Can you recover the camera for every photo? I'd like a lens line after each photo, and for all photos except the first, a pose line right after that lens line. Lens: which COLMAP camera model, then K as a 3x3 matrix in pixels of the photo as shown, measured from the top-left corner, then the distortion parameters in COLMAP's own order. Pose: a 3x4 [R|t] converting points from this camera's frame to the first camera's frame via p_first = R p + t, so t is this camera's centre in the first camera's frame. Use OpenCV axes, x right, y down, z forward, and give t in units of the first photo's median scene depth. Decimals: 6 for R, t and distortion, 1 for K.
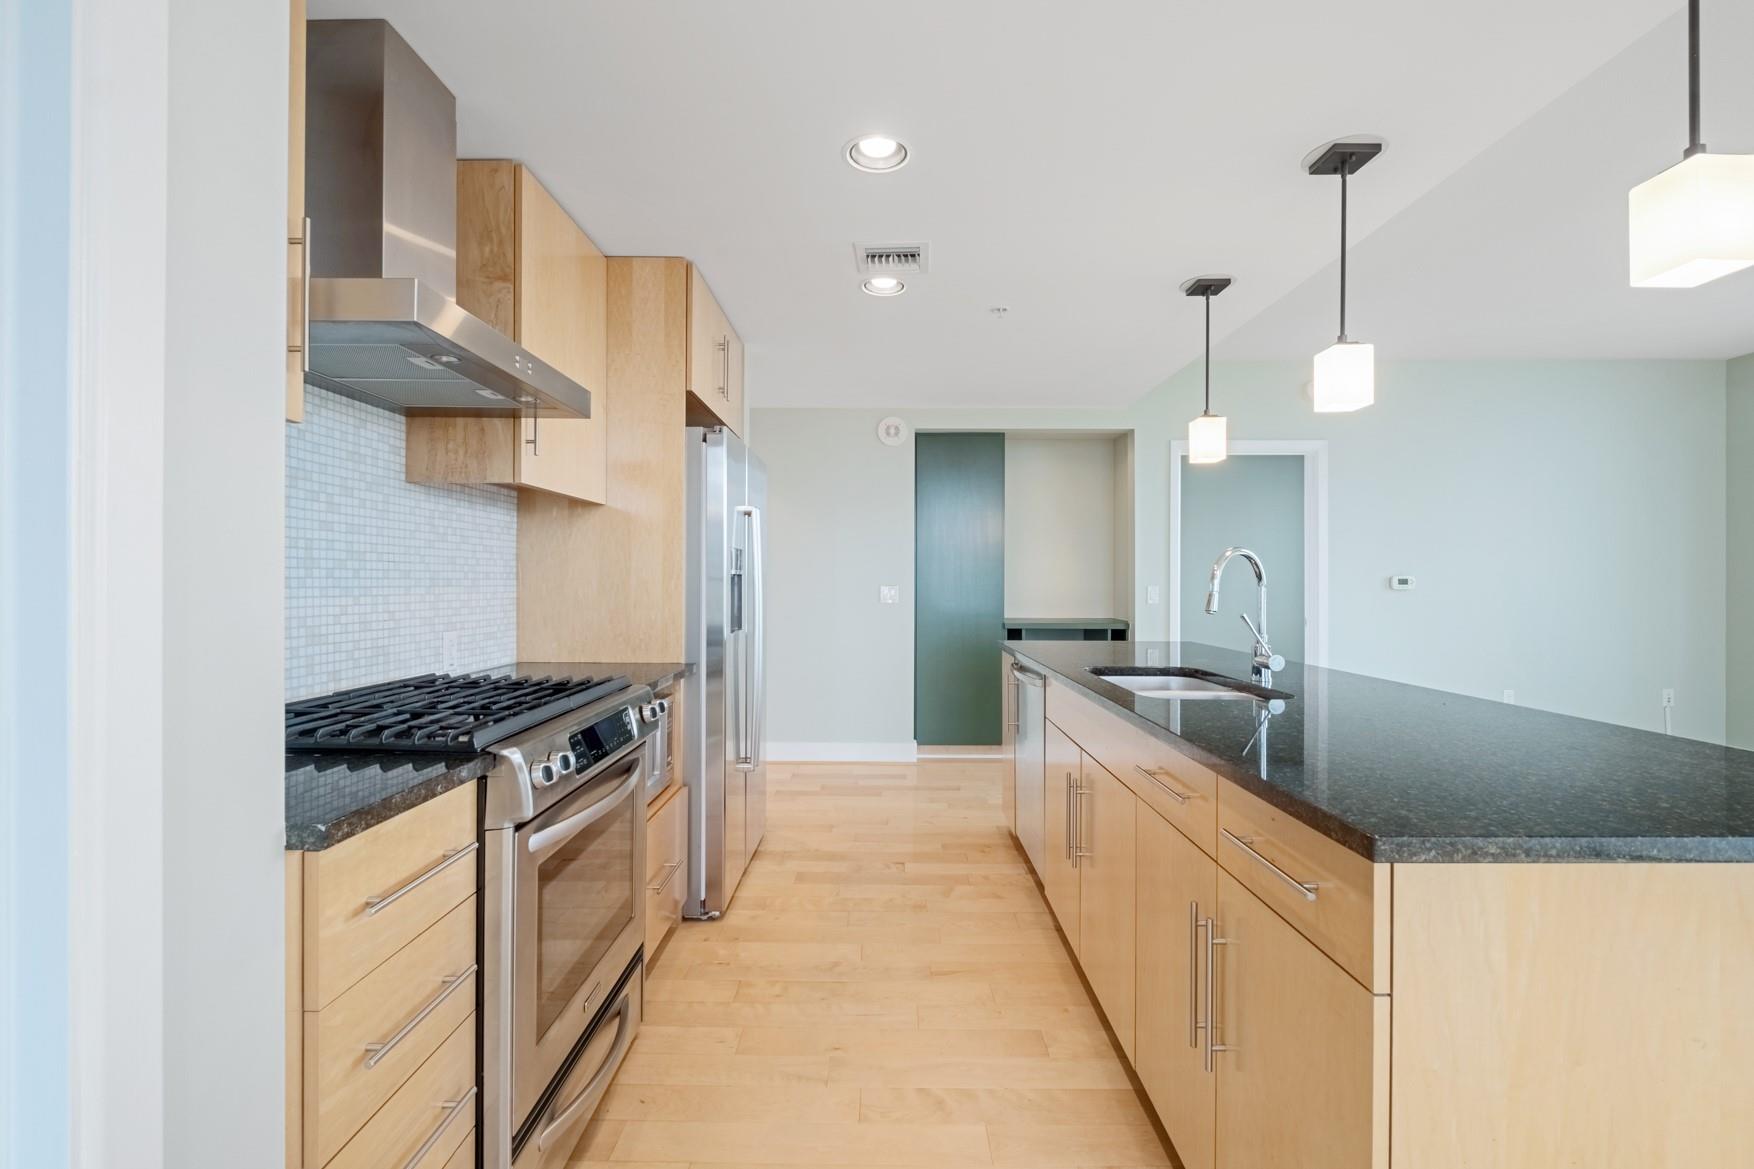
lens RADIAL K [[764.7, 0, 879.0], [0, 764.7, 581.6], [0, 0, 1]] dist [-0.000165, -0.000354]
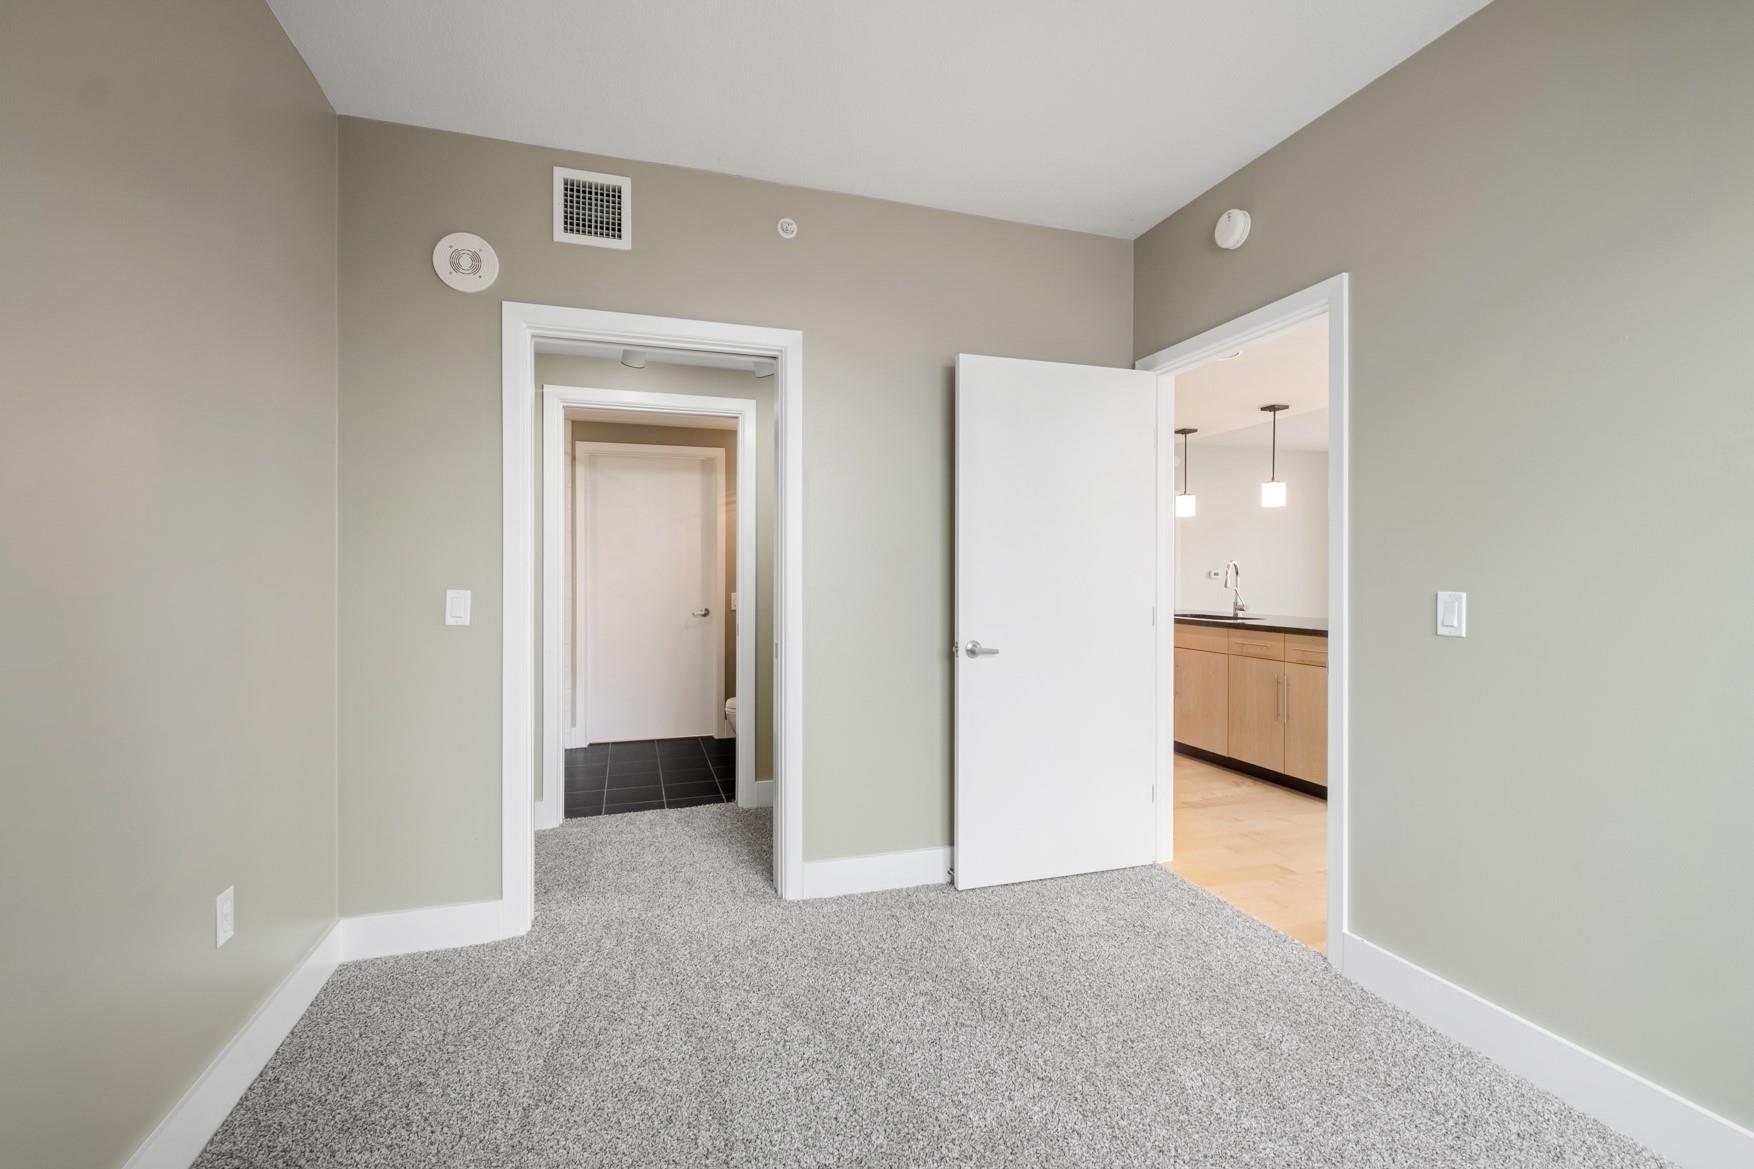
lens RADIAL K [[765.7, 0, 885.7], [0, 765.7, 580.3], [0, 0, 1]] dist [-0.003633, -0.000918]
pose [[0.946517, -0.004776, 0.322619, -1.370334], [0.002291, 0.999965, 0.008081, -0.004168], [-0.322646, -0.006909, 0.946494, -0.944125]]
